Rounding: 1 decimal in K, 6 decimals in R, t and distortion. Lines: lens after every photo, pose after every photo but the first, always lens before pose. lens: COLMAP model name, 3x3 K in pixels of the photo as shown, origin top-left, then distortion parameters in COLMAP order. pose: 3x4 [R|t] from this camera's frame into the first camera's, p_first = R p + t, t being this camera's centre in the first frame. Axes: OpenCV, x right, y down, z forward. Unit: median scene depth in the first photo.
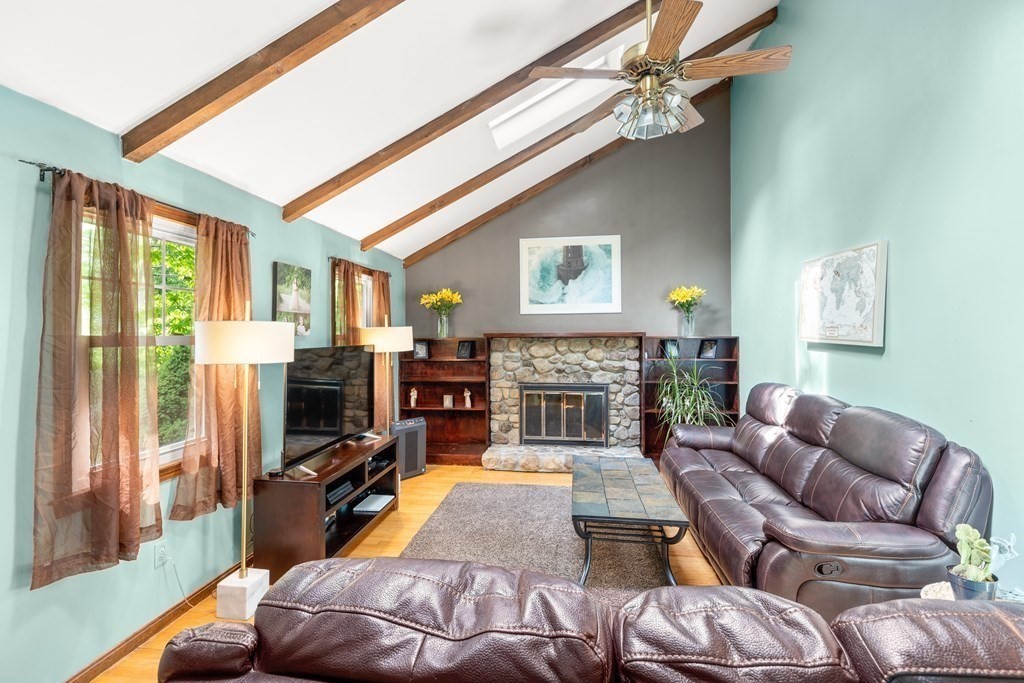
lens RADIAL K [[460.6, 0, 515.9], [0, 460.6, 331.3], [0, 0, 1]] dist [0.002868, -0.000427]
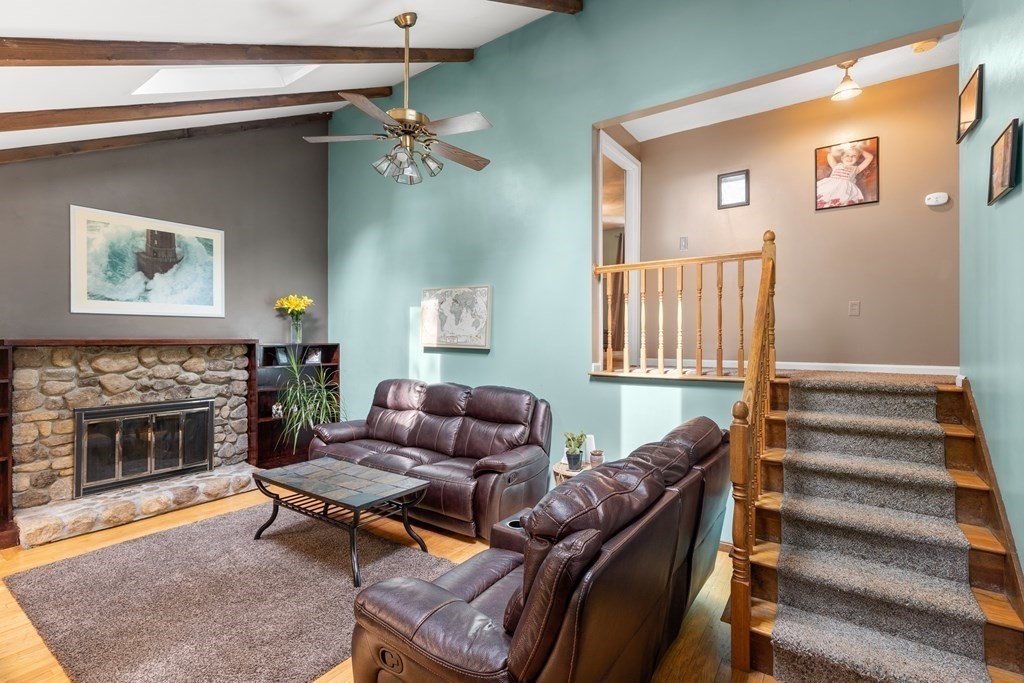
lens RADIAL K [[463.2, 0, 517.1], [0, 463.2, 335.4], [0, 0, 1]] dist [0.005981, -0.000392]
pose [[0.456517, 0.011932, 0.889635, -0.325259], [-0.006344, 0.999928, -0.010156, 0.000311], [-0.889692, -0.001007, 0.456560, 0.075434]]
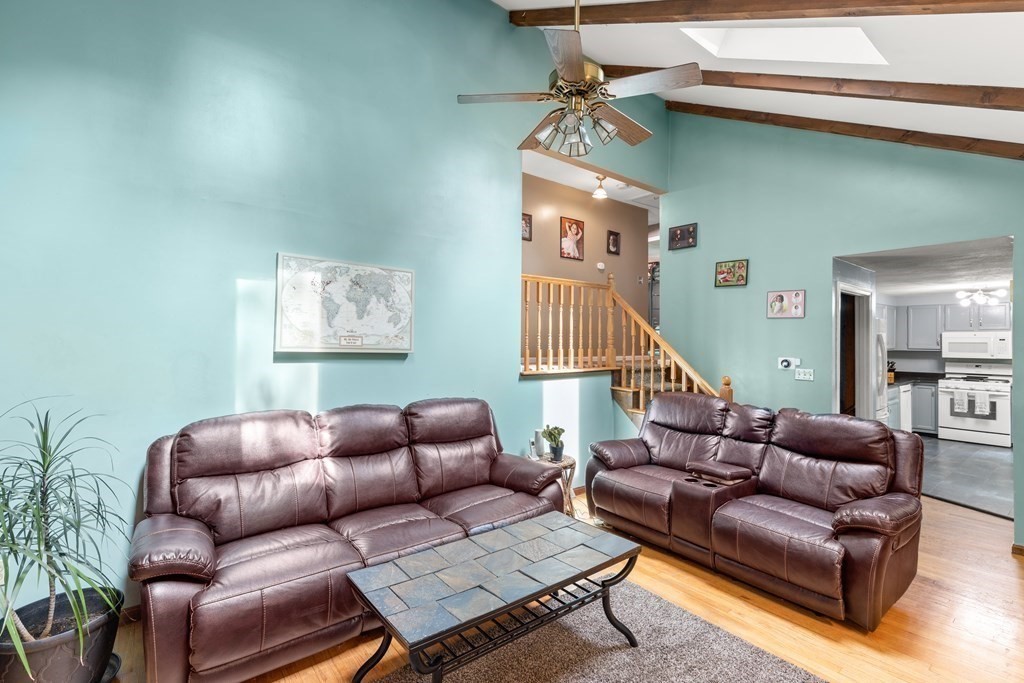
lens RADIAL K [[463.2, 0, 511.8], [0, 463.2, 334.0], [0, 0, 1]] dist [-0.000704, -0.000101]
pose [[-0.709226, 0.010529, 0.704902, -0.158320], [-0.006907, 0.999737, -0.021883, 0.003278], [-0.704947, -0.020389, -0.708967, 0.864637]]
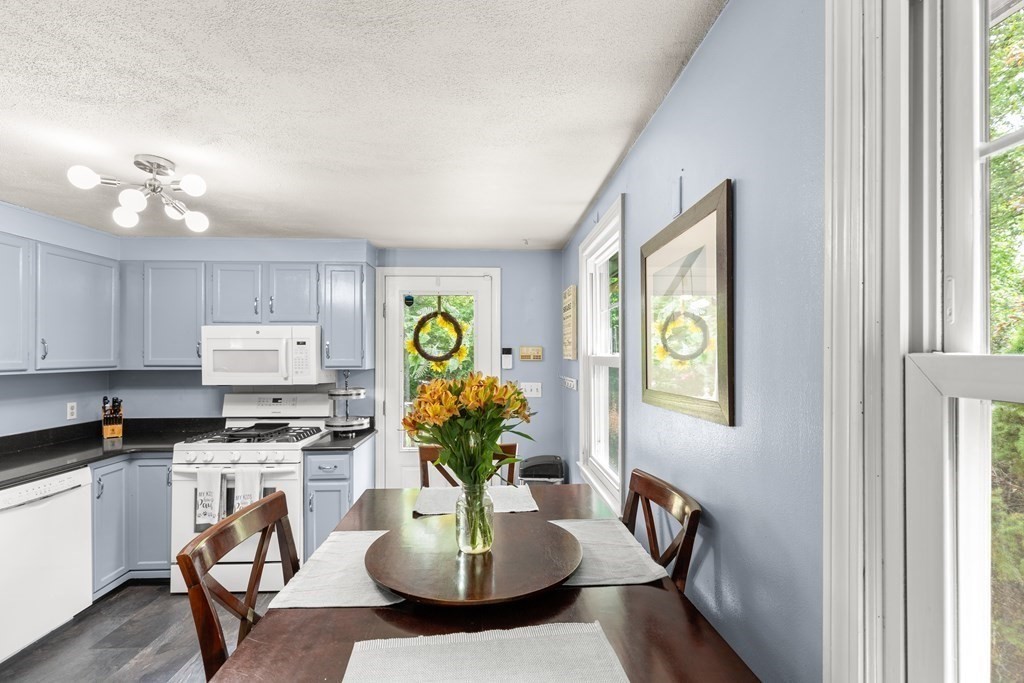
lens RADIAL K [[477.3, 0, 512.2], [0, 477.3, 354.1], [0, 0, 1]] dist [0.001629, -0.000045]
pose [[-0.986953, 0.005987, -0.160899, -0.387062], [0.007120, 0.999954, -0.006467, 0.001586], [0.160853, -0.007528, -0.986950, -0.379900]]
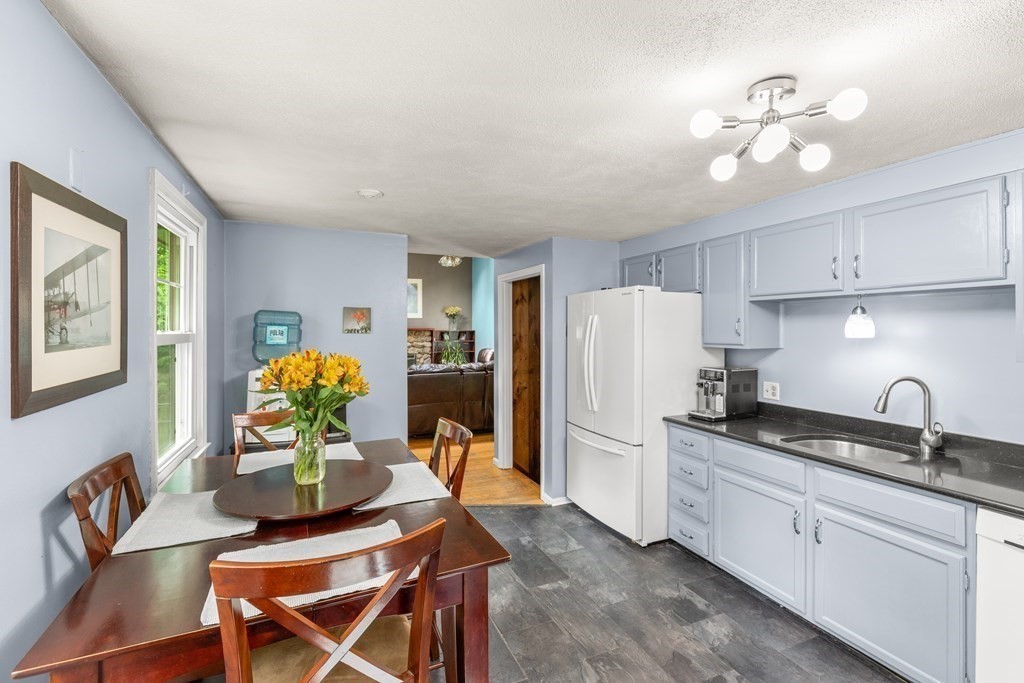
lens RADIAL K [[463.2, 0, 511.8], [0, 463.2, 334.0], [0, 0, 1]] dist [-0.000704, -0.000101]
pose [[0.866301, -0.000372, 0.499522, -0.445086], [-0.008475, 0.999845, 0.015442, -0.006678], [-0.499450, -0.017611, 0.866164, -0.949563]]
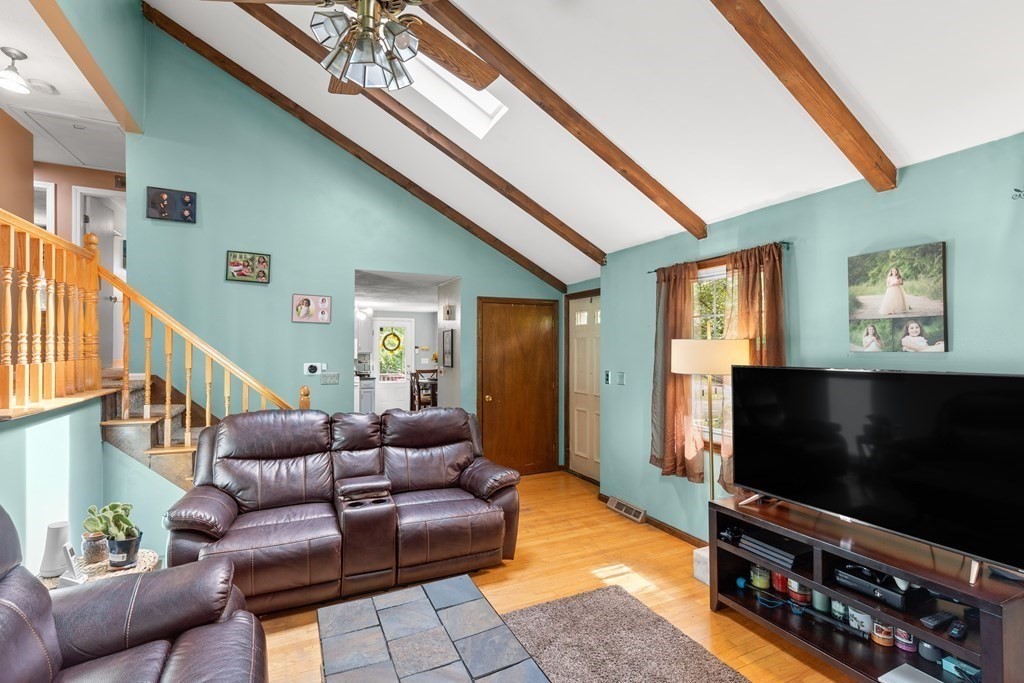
lens RADIAL K [[474.5, 0, 515.1], [0, 474.5, 344.3], [0, 0, 1]] dist [0.000486, -0.000137]
pose [[-0.841057, -0.000855, -0.540945, 0.239285], [0.005398, 0.999936, -0.009973, 0.001414], [0.540919, -0.011308, -0.840999, 0.827987]]
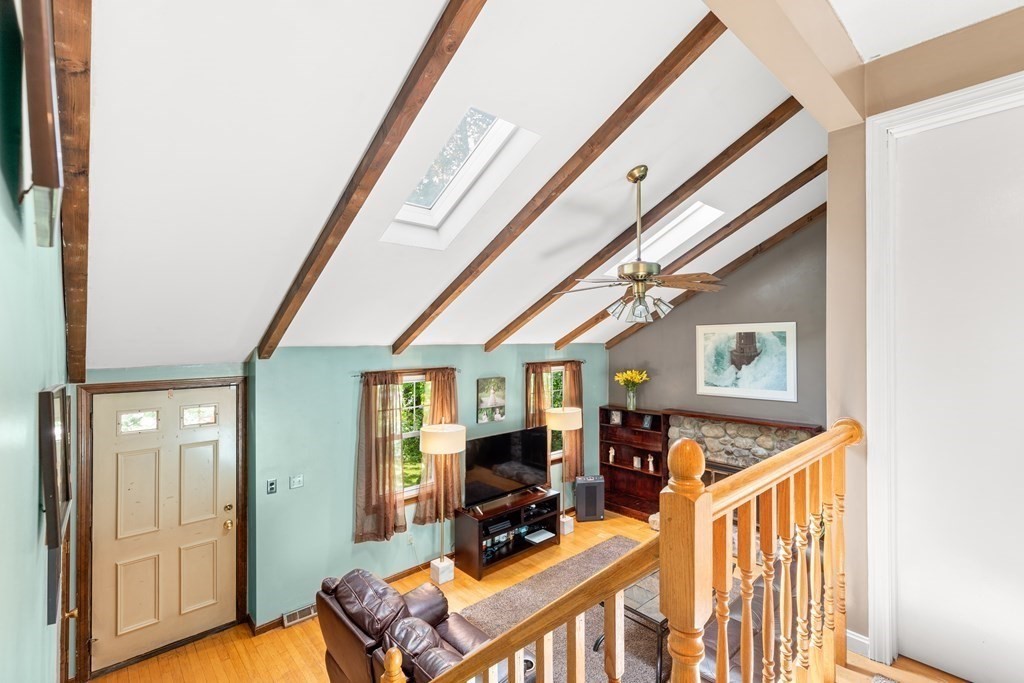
lens RADIAL K [[467.3, 0, 527.1], [0, 467.3, 339.8], [0, 0, 1]] dist [0.000425, -0.000102]
pose [[0.771256, -0.000941, -0.636525, 0.426880], [0.005608, 0.999970, 0.005317, -0.184045], [0.636501, -0.007670, 0.771238, -0.122793]]
